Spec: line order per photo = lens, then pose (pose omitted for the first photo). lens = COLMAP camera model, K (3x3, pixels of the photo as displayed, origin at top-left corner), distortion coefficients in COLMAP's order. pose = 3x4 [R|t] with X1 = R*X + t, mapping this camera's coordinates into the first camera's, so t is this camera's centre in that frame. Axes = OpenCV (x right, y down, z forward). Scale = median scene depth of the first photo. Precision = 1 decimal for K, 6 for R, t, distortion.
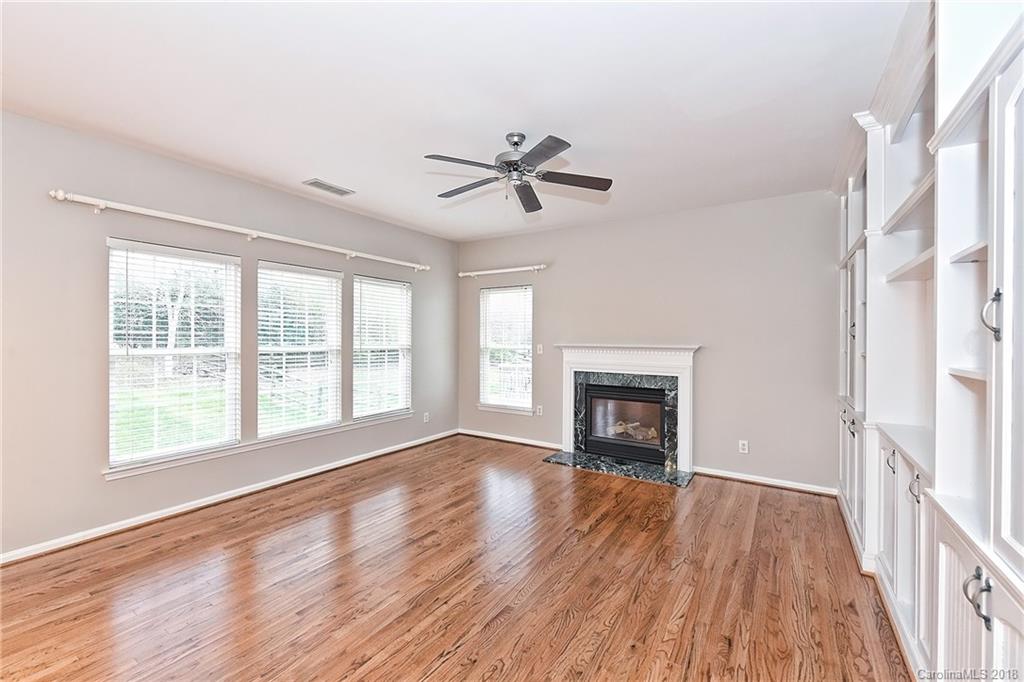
lens RADIAL K [[419.2, 0, 521.3], [0, 419.2, 339.3], [0, 0, 1]] dist [0.001410, 0.000199]
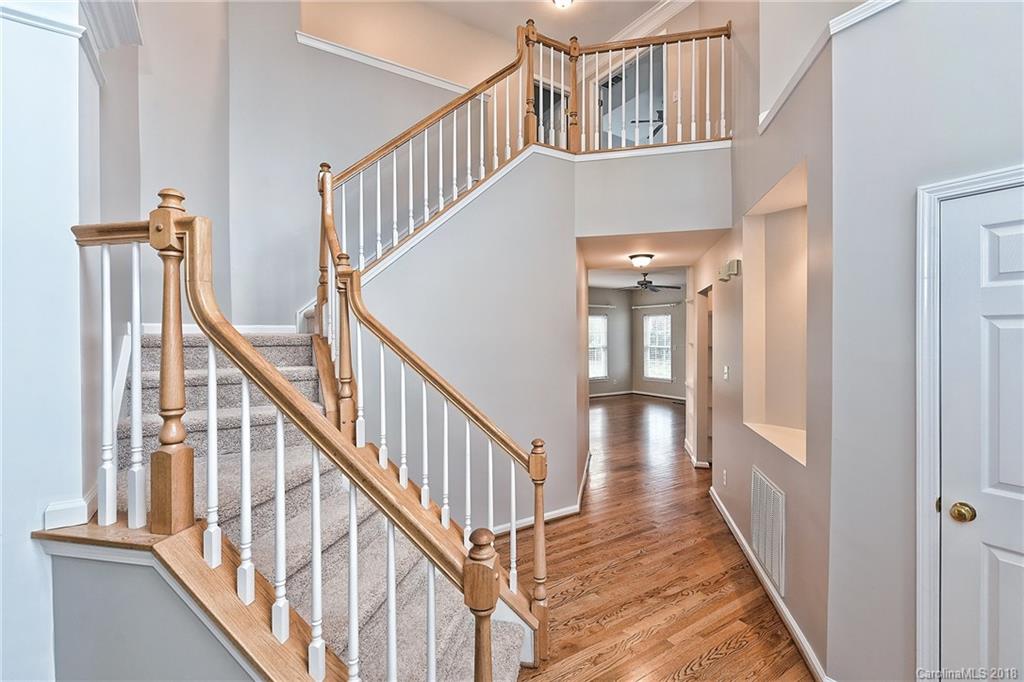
lens RADIAL K [[465.8, 0, 517.6], [0, 465.8, 336.2], [0, 0, 1]] dist [-0.004749, -0.000376]
pose [[0.913034, -0.013032, -0.407676, 0.267437], [0.012022, 0.999915, -0.005039, -0.026459], [0.407707, -0.000300, 0.913113, -1.276845]]
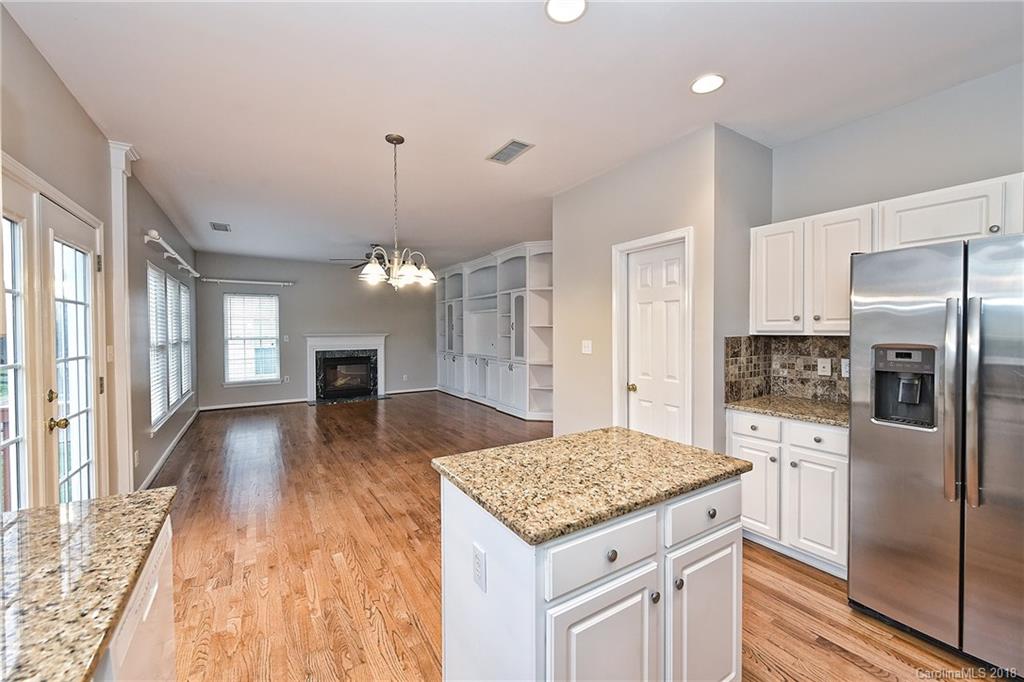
lens RADIAL K [[405.9, 0, 519.8], [0, 405.9, 337.1], [0, 0, 1]] dist [-0.000985, -0.000339]
pose [[0.409247, -0.024832, 0.912086, -0.994633], [0.009931, 0.999692, 0.022760, -0.006451], [-0.912370, -0.000256, 0.409368, -0.379095]]
